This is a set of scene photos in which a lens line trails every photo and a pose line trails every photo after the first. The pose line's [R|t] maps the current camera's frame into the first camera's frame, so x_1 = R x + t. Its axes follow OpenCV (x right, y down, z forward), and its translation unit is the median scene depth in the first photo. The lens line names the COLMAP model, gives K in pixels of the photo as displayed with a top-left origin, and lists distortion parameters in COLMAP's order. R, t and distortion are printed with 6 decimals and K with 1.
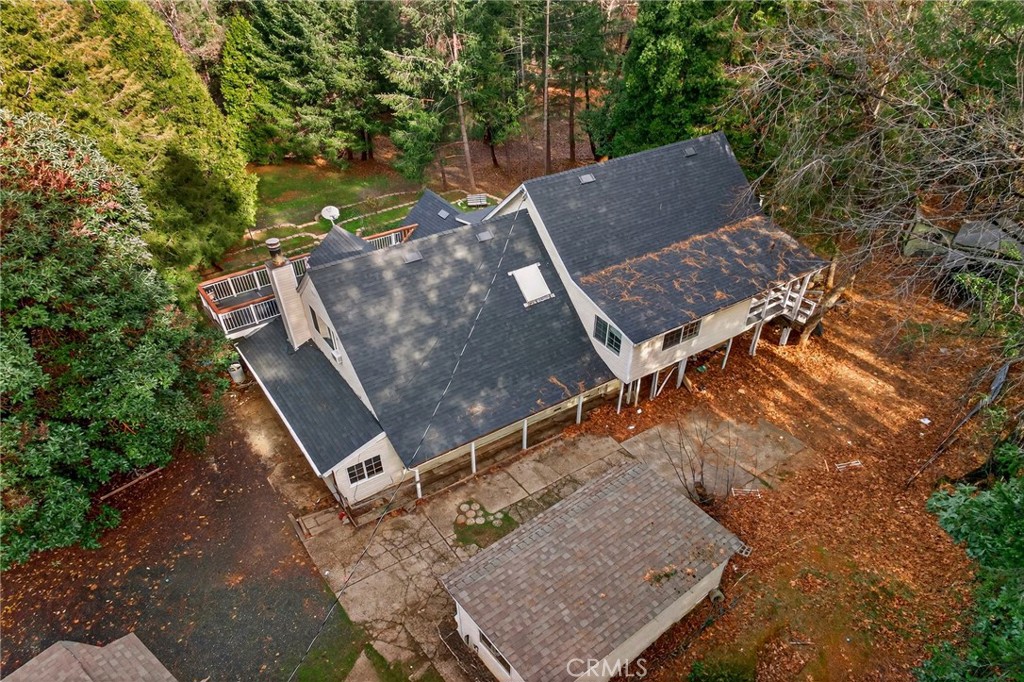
lens RADIAL K [[584.0, 0, 511.2], [0, 584.0, 368.1], [0, 0, 1]] dist [-0.002458, -0.000421]
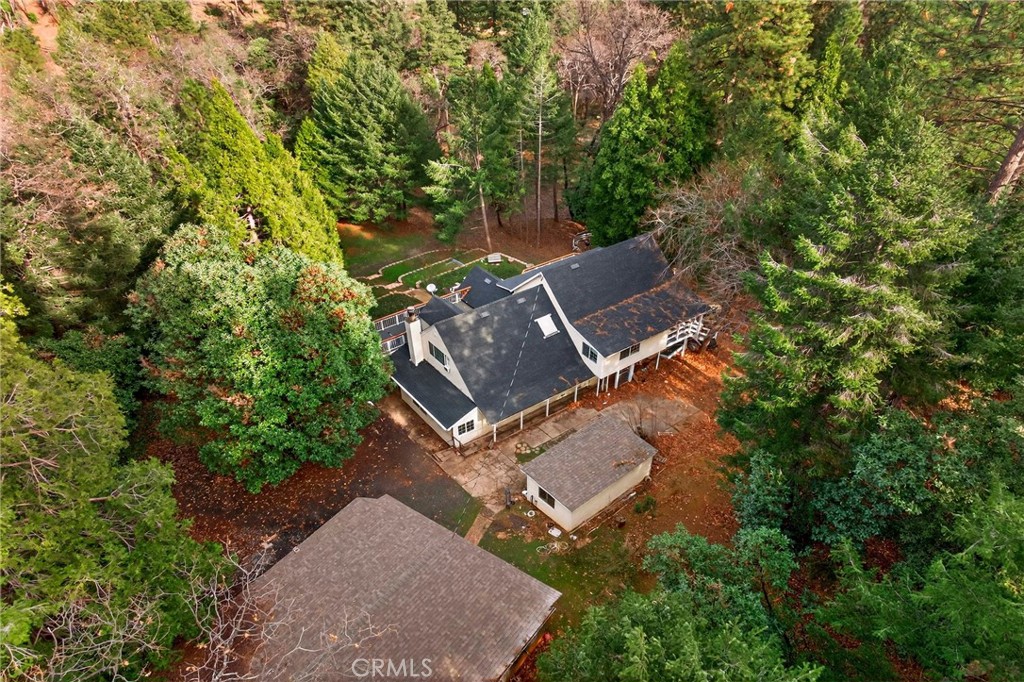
lens RADIAL K [[603.0, 0, 512.0], [0, 603.0, 341.0], [0, 0, 1]] dist [0.040376, -0.085198]
pose [[0.998541, -0.026720, 0.046931, -0.165040], [0.029568, 0.997695, -0.061081, 0.015236], [-0.045190, 0.062379, 0.997029, -0.873529]]
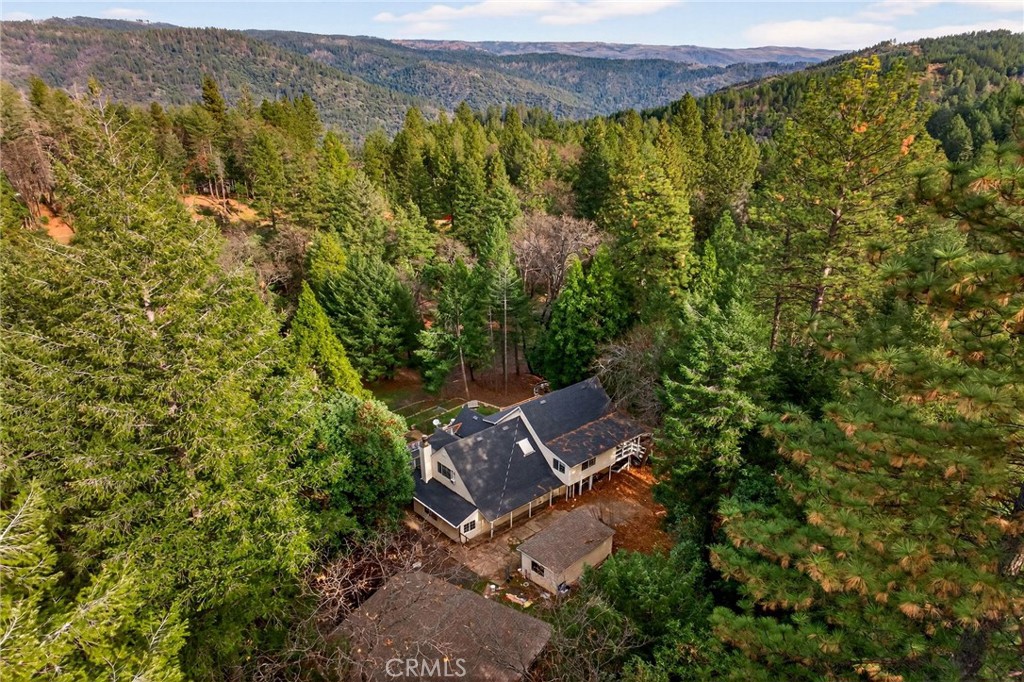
lens RADIAL K [[603.0, 0, 512.0], [0, 603.0, 341.0], [0, 0, 1]] dist [0.040376, -0.085198]
pose [[0.988674, -0.040240, 0.144581, -0.365485], [0.085089, 0.943876, -0.319152, 0.235281], [-0.123624, 0.327839, 0.936610, -1.482007]]
